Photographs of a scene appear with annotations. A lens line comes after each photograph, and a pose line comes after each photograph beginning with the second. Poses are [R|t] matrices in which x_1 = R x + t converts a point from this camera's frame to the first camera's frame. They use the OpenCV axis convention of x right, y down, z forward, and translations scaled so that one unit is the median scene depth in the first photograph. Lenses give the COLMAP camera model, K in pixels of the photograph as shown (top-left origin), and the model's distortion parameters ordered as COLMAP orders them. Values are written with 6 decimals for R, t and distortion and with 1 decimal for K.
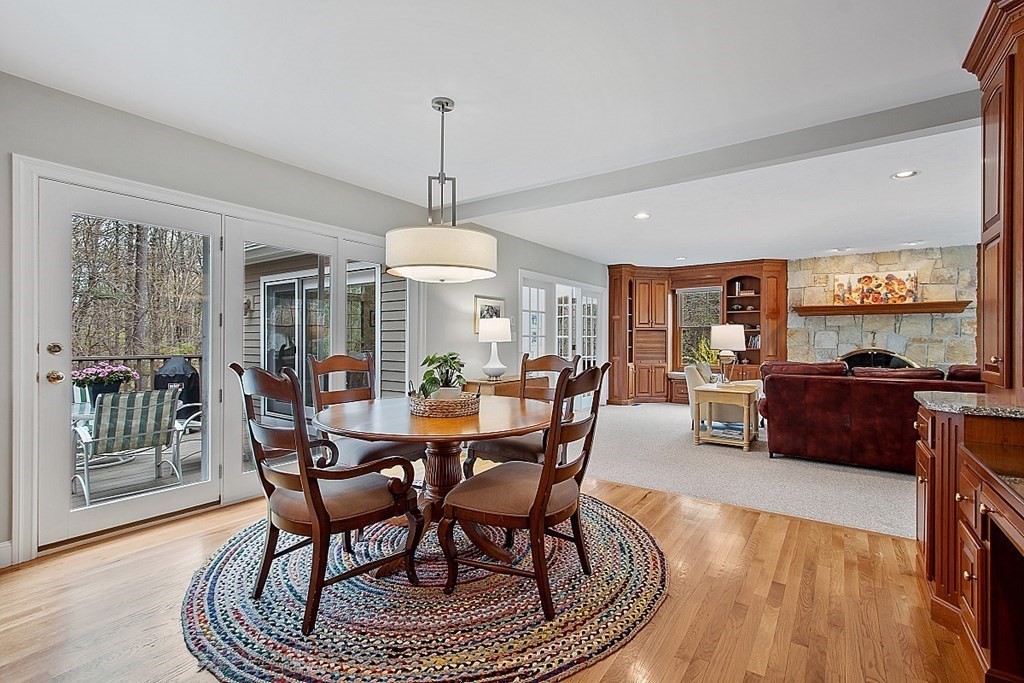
lens RADIAL K [[463.9, 0, 510.5], [0, 463.9, 344.6], [0, 0, 1]] dist [-0.000264, 0.000544]
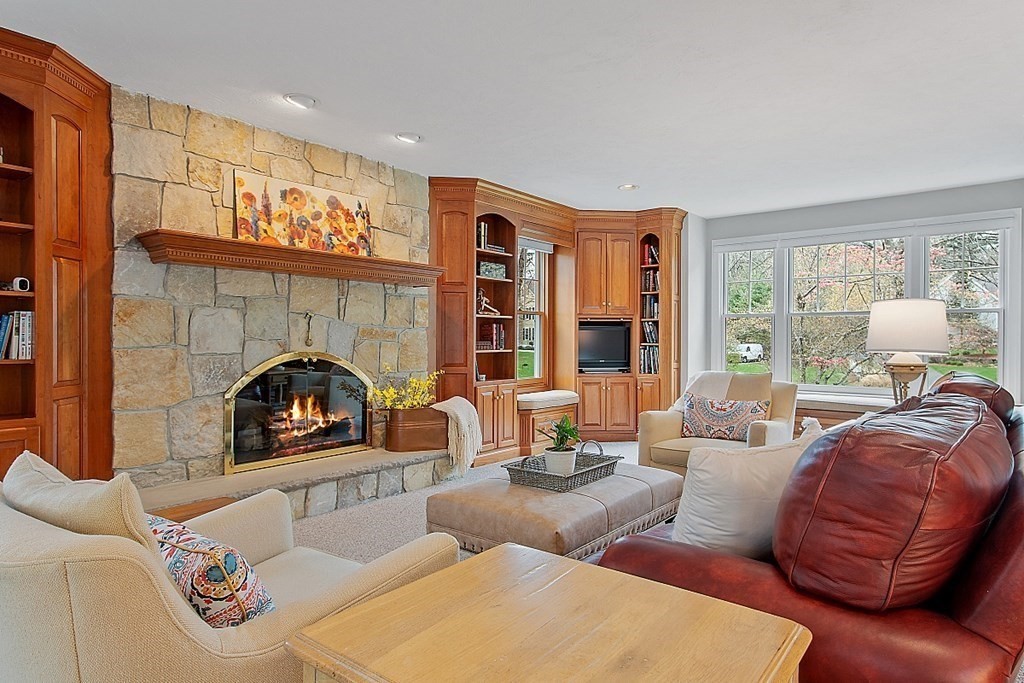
lens RADIAL K [[562.9, 0, 512.0], [0, 562.9, 341.5], [0, 0, 1]] dist [0.000496, -0.000069]
pose [[0.075910, -0.007494, 0.997086, 0.249621], [0.007967, 0.999944, 0.006909, -0.002693], [-0.997083, 0.007420, 0.075966, 0.779332]]
